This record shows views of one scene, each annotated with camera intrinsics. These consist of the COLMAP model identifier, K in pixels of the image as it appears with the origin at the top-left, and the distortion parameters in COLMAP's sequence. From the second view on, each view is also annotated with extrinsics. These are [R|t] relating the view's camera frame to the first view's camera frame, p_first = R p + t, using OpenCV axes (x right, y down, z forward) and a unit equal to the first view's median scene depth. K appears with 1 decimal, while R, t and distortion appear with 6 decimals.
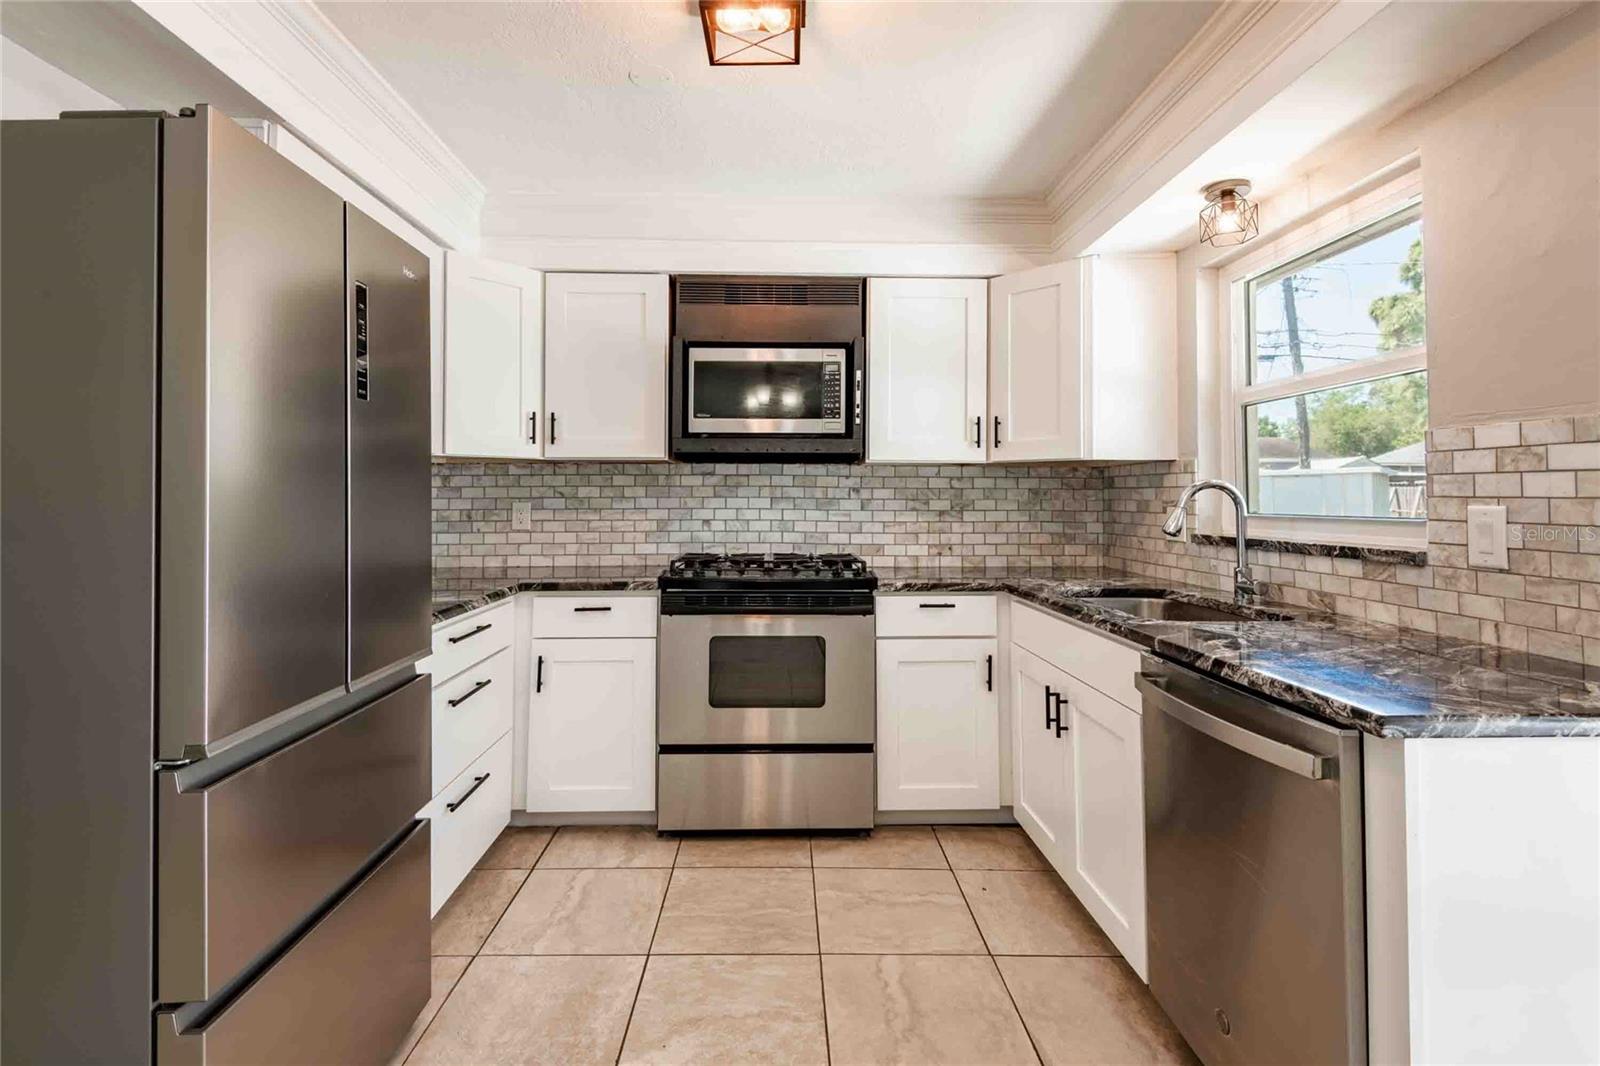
lens RADIAL K [[735.5, 0, 774.0], [0, 735.5, 478.3], [0, 0, 1]] dist [0.031387, -0.015957]
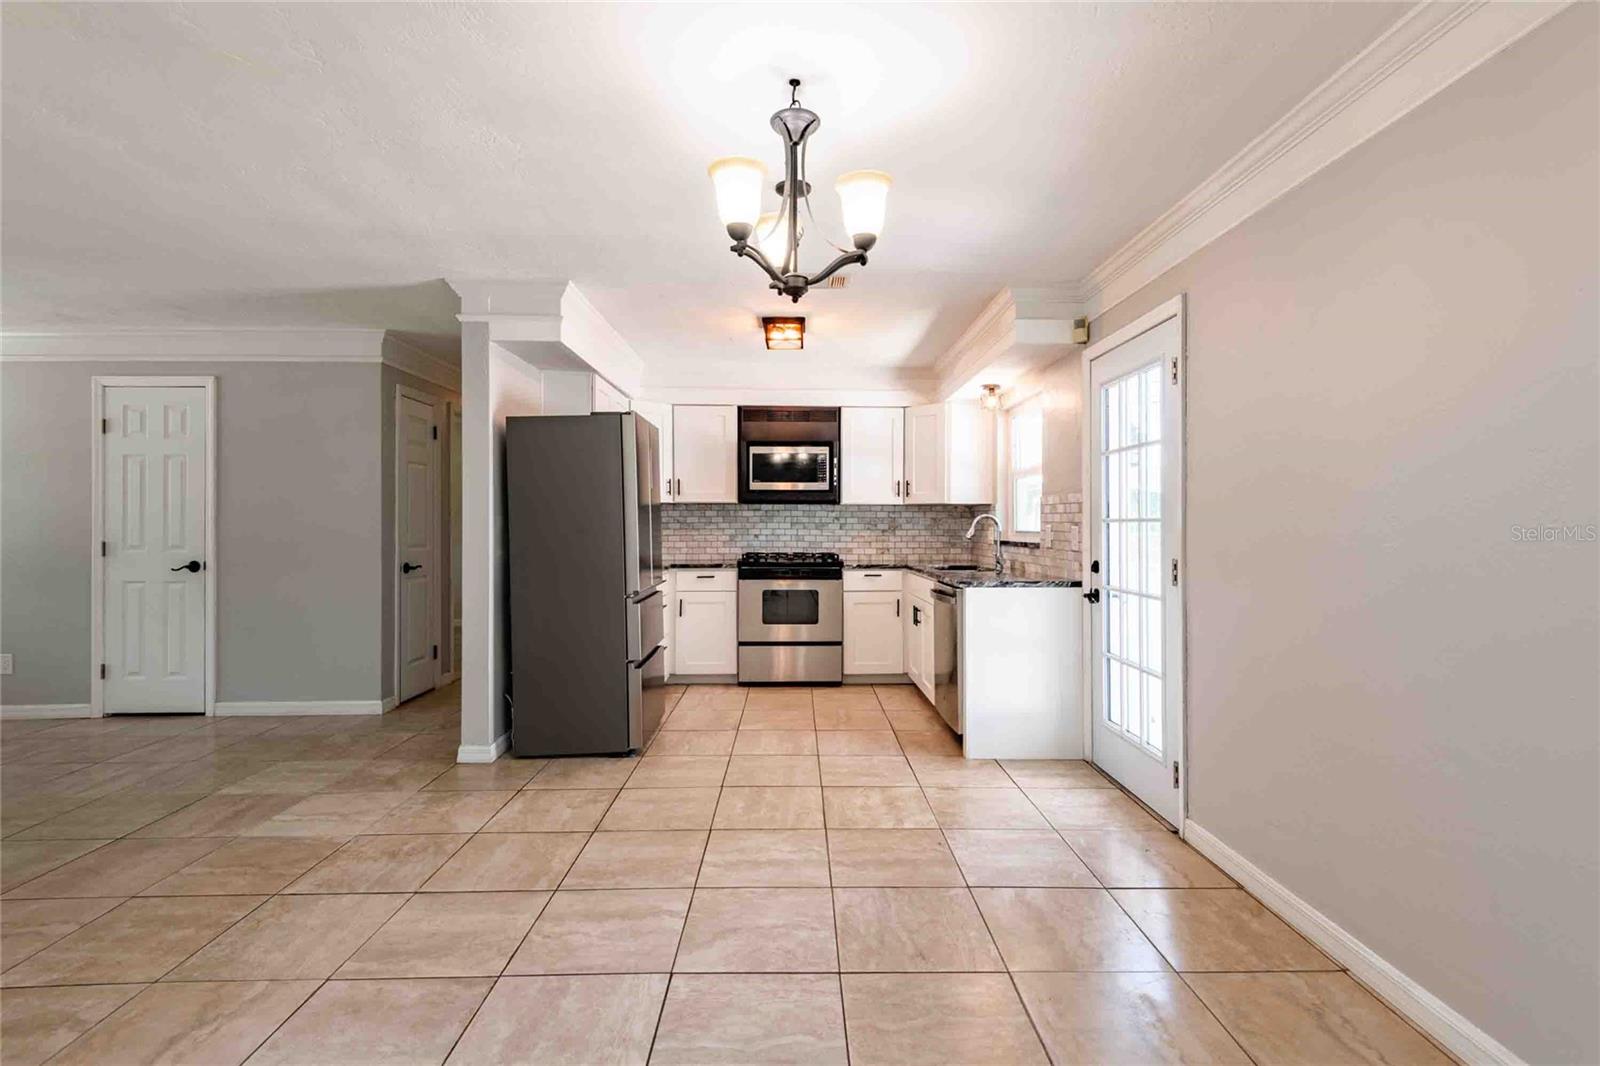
lens RADIAL K [[735.5, 0, 802.0], [0, 735.5, 527.1], [0, 0, 1]] dist [0.031387, -0.015957]
pose [[0.999924, -0.003358, 0.011863, 0.000837], [0.002953, 0.999415, 0.034058, -0.031257], [-0.011970, -0.034021, 0.999349, -1.027864]]
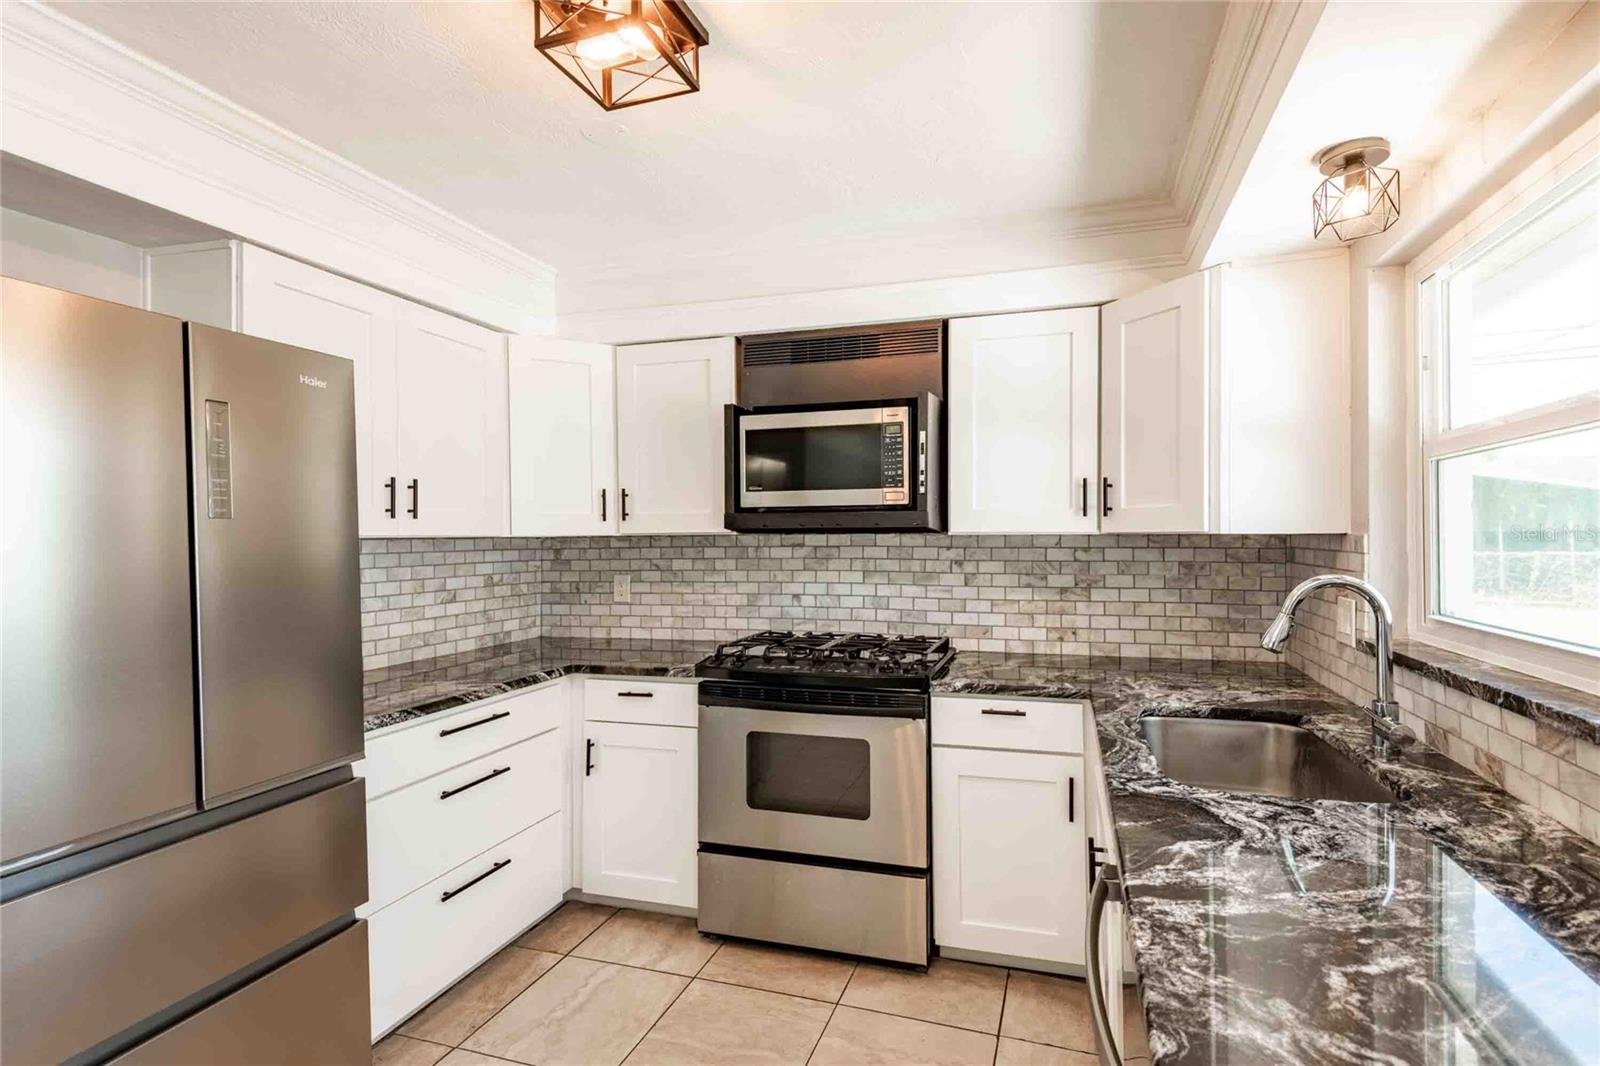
lens RADIAL K [[735.5, 0, 829.9], [0, 735.5, 539.3], [0, 0, 1]] dist [0.031387, -0.015957]
pose [[0.954475, -0.007173, -0.298205, 0.279478], [0.016239, 0.999478, 0.027936, -0.048098], [0.297849, -0.031507, 0.954093, 0.150853]]
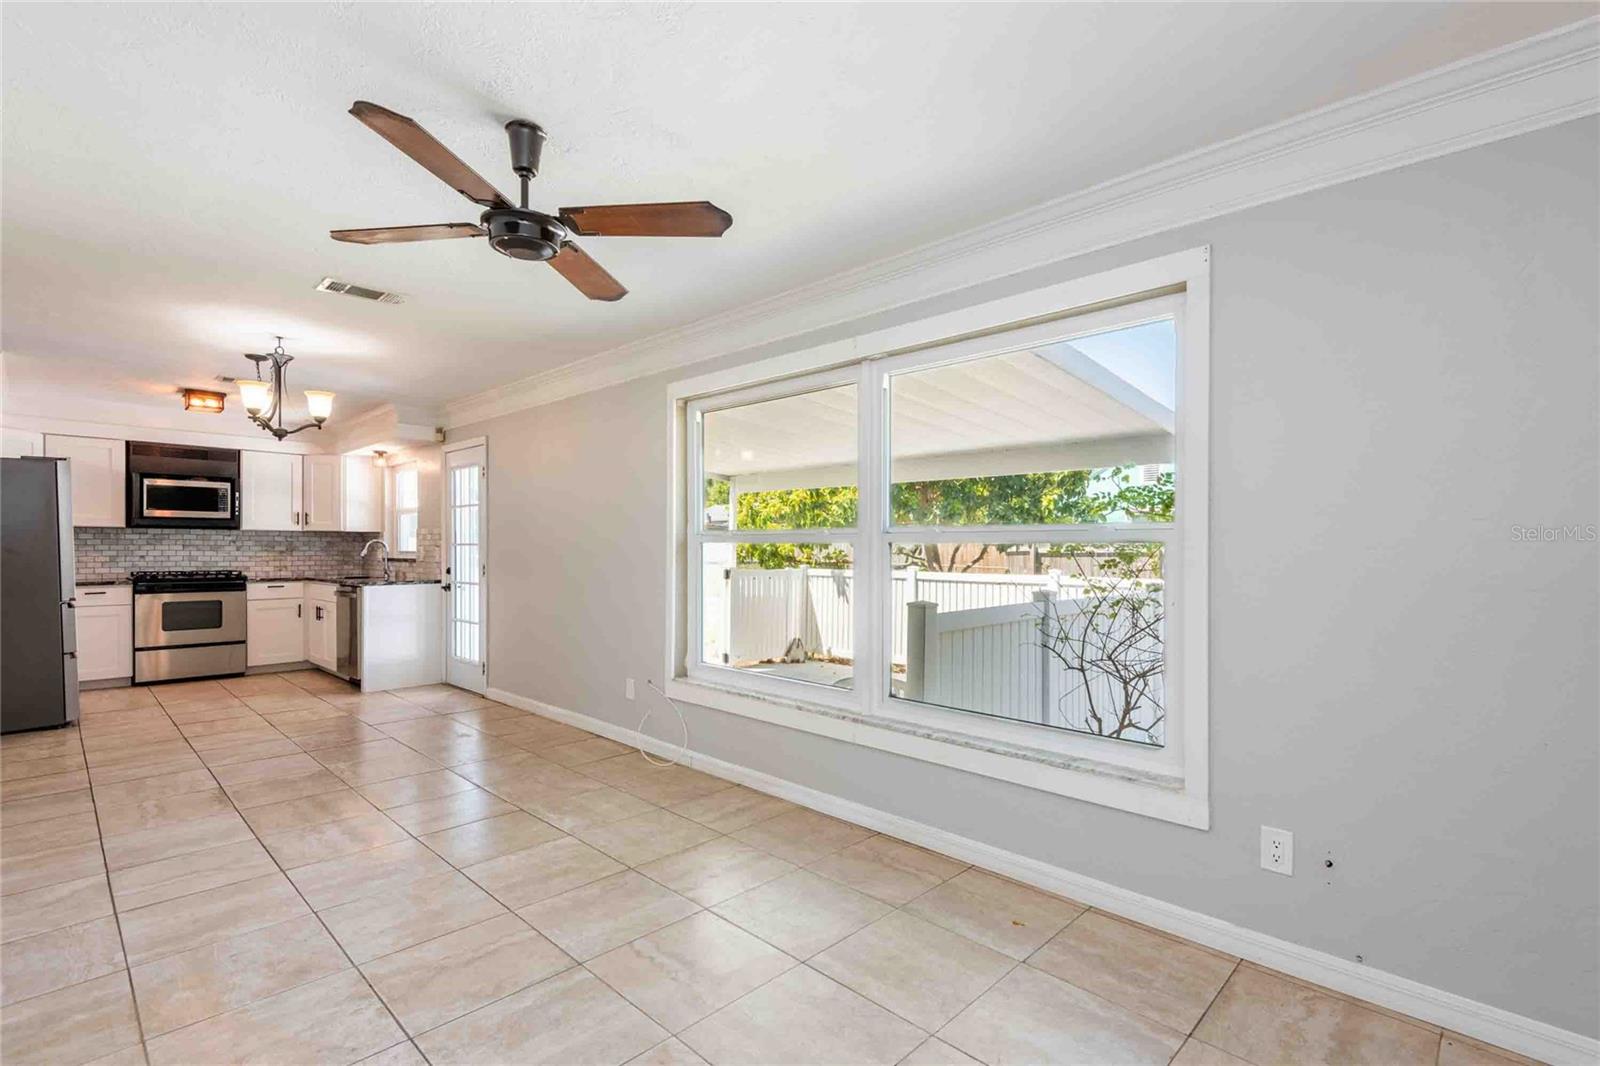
lens RADIAL K [[735.5, 0, 798.0], [0, 735.5, 551.3], [0, 0, 1]] dist [0.031387, -0.015957]
pose [[0.705998, -0.004946, 0.708196, -0.336928], [-0.020464, 0.999416, 0.027380, -0.061953], [-0.707918, -0.033822, 0.705484, -2.156023]]
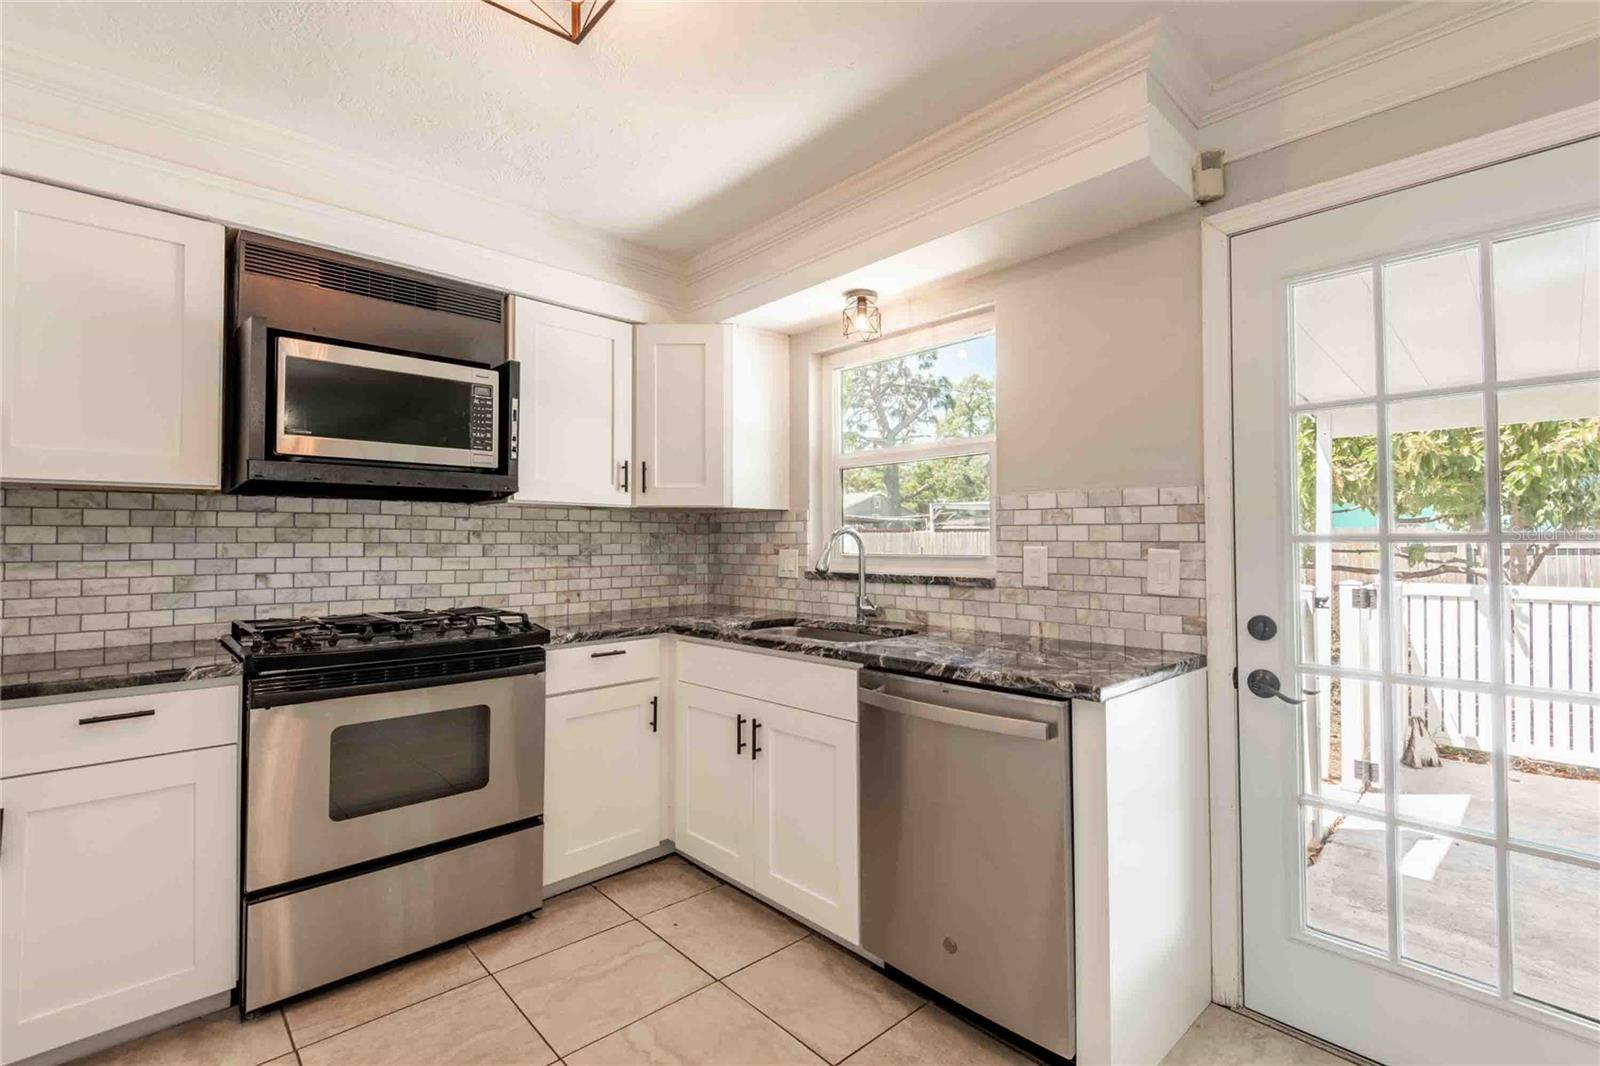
lens RADIAL K [[735.5, 0, 804.3], [0, 735.5, 526.0], [0, 0, 1]] dist [0.031387, -0.015957]
pose [[0.737124, 0.011481, 0.675660, -0.239279], [-0.015663, 0.999877, 0.000098, 0.001044], [-0.675576, -0.010656, 0.737214, 0.113157]]
